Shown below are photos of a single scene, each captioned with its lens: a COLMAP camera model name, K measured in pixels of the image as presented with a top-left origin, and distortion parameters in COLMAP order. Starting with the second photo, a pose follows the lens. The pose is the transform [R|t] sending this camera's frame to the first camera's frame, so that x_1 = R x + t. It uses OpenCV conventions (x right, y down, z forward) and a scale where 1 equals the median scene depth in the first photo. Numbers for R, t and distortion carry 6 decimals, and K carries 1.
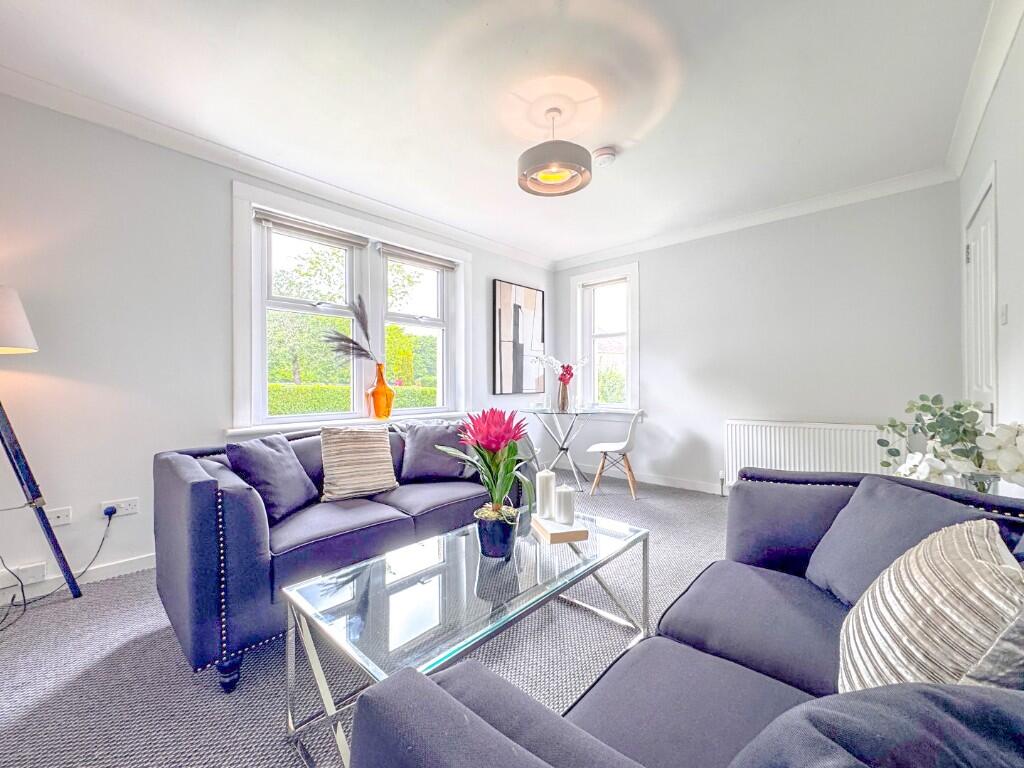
lens RADIAL K [[412.1, 0, 512.0], [0, 412.1, 384.0], [0, 0, 1]] dist [-0.000312, -0.000110]
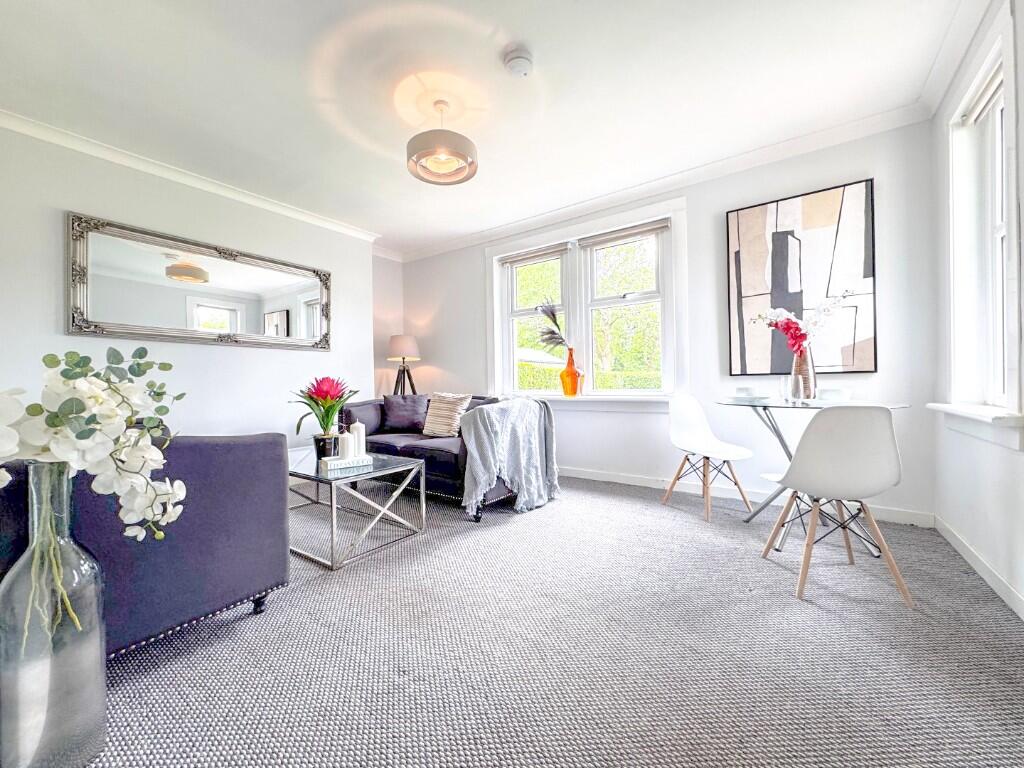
lens RADIAL K [[412.1, 0, 512.0], [0, 412.1, 384.0], [0, 0, 1]] dist [-0.000312, -0.000110]
pose [[0.116715, 0.005750, -0.993149, 0.735341], [0.012469, 0.999896, 0.007254, 0.036705], [0.993087, -0.013230, 0.116631, 0.650204]]
